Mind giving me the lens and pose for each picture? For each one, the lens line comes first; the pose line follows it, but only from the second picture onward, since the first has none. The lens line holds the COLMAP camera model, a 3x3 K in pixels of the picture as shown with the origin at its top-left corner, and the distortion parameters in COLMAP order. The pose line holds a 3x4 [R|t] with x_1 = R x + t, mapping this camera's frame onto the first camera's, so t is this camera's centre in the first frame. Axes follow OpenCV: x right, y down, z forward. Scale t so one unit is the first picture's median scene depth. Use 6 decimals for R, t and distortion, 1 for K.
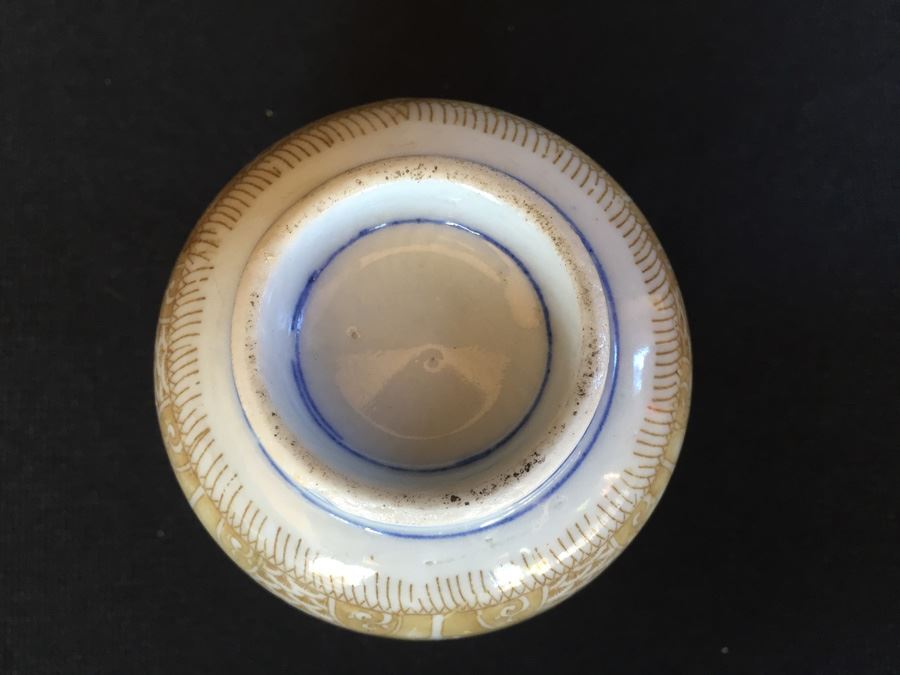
lens RADIAL K [[842.7, 0, 450.0], [0, 842.7, 337.5], [0, 0, 1]] dist [0.086300, -0.241551]
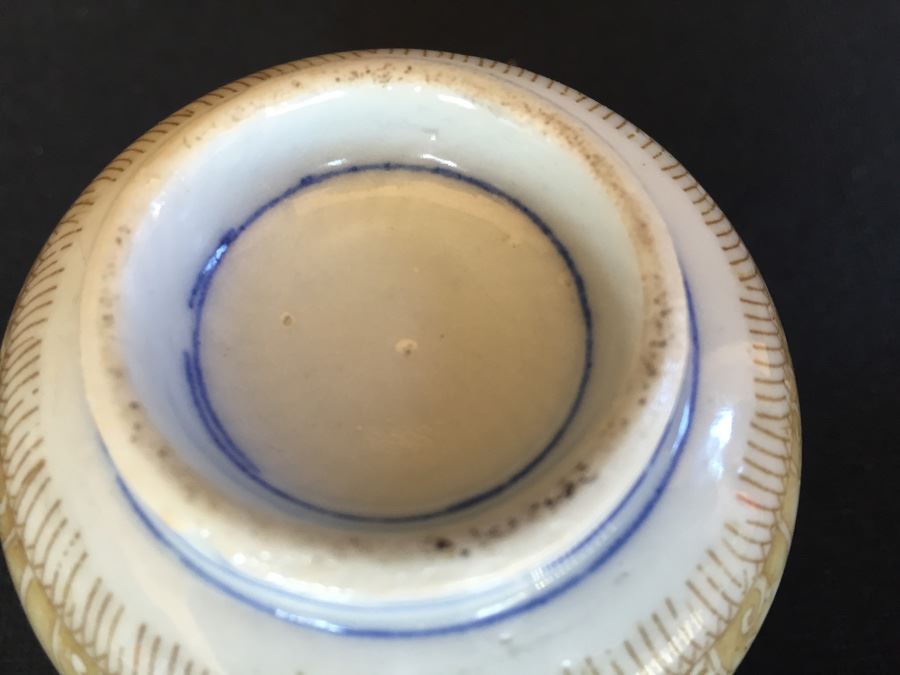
lens RADIAL K [[842.7, 0, 450.0], [0, 842.7, 337.5], [0, 0, 1]] dist [0.086300, -0.241551]
pose [[0.999821, -0.018901, 0.000123, 0.011825], [0.018227, 0.962404, -0.271009, 0.194285], [0.005004, 0.270963, 0.962577, 0.387418]]
